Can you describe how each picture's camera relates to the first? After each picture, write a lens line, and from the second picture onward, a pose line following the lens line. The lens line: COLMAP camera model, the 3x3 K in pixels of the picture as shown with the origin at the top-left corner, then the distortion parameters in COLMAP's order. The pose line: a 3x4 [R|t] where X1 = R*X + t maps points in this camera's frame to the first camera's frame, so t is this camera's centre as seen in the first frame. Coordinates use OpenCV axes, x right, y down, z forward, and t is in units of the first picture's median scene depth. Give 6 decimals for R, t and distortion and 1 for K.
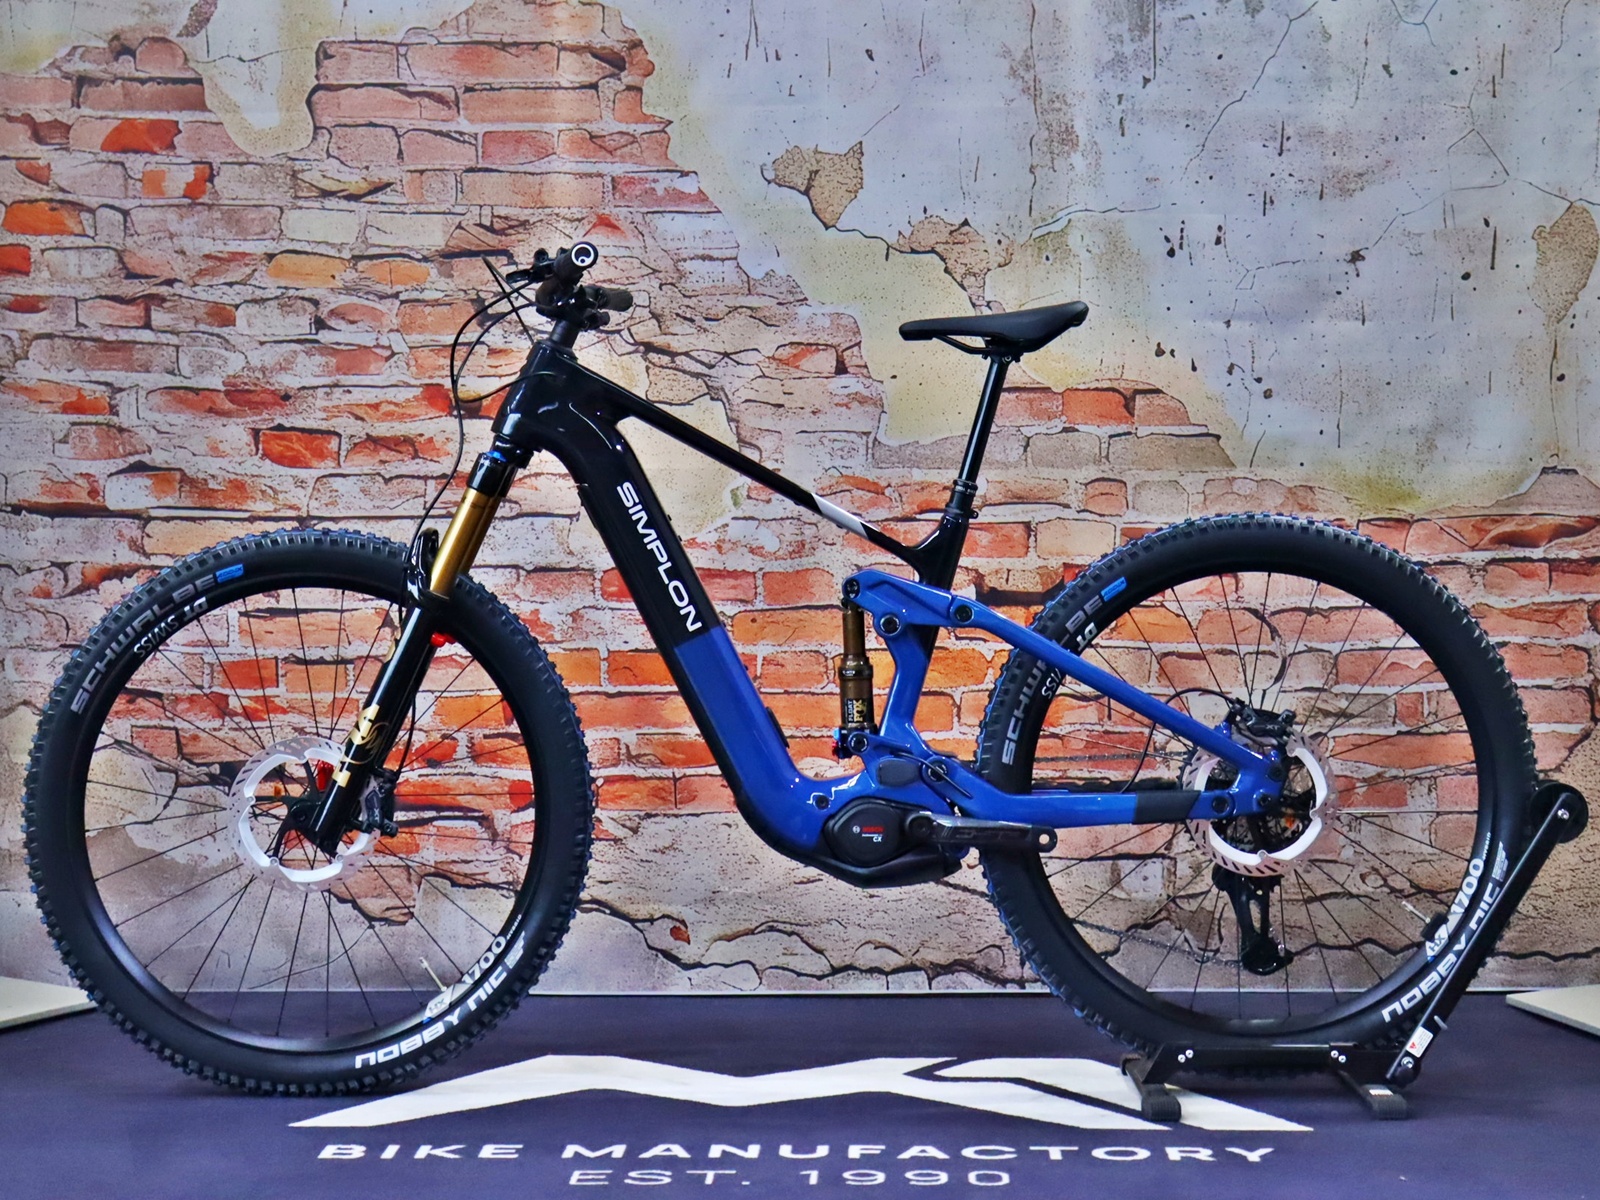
lens RADIAL K [[3721.9, 0, 768.0], [0, 3721.9, 493.2], [0, 0, 1]] dist [0.094550, 0.298239]
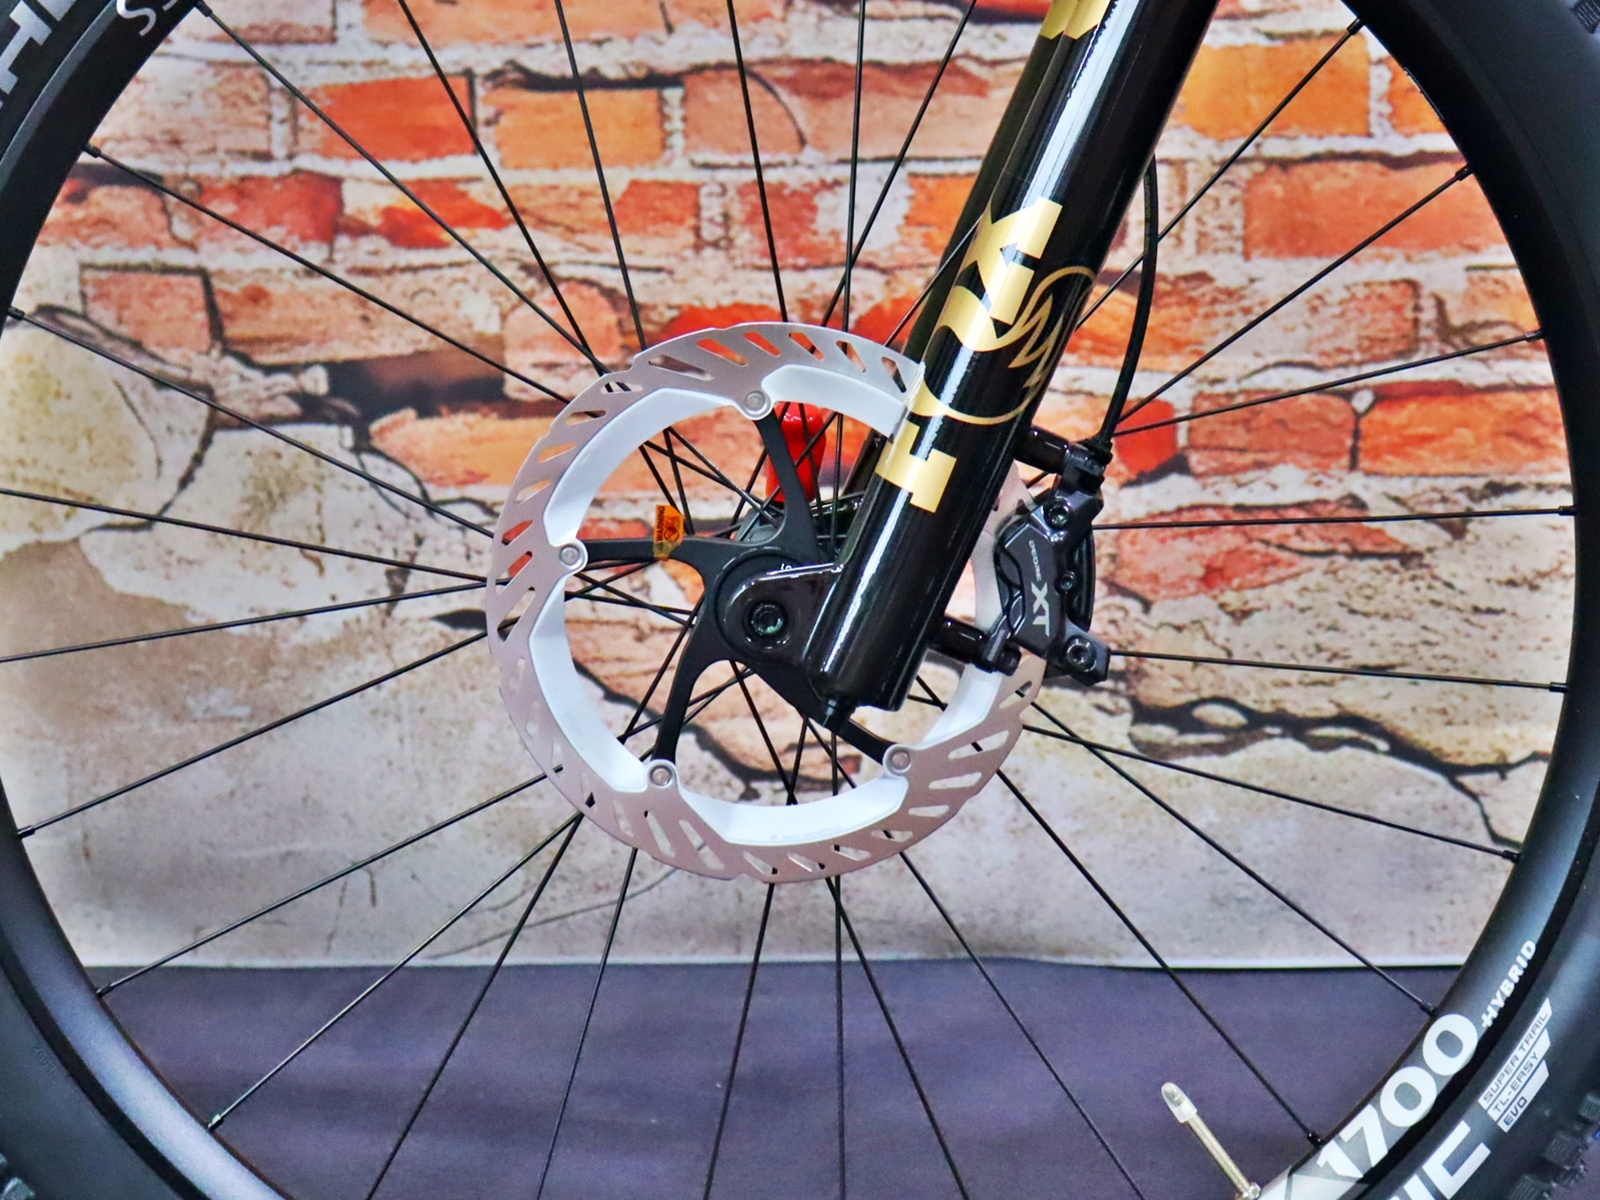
lens RADIAL K [[4684.6, 0, 879.6], [0, 4684.6, 772.8], [0, 0, 1]] dist [0.040678, 0.285374]
pose [[0.999796, -0.017678, 0.009768, -0.098314], [0.015630, 0.983524, 0.180101, 0.029807], [-0.012791, -0.179911, 0.983600, 0.541663]]
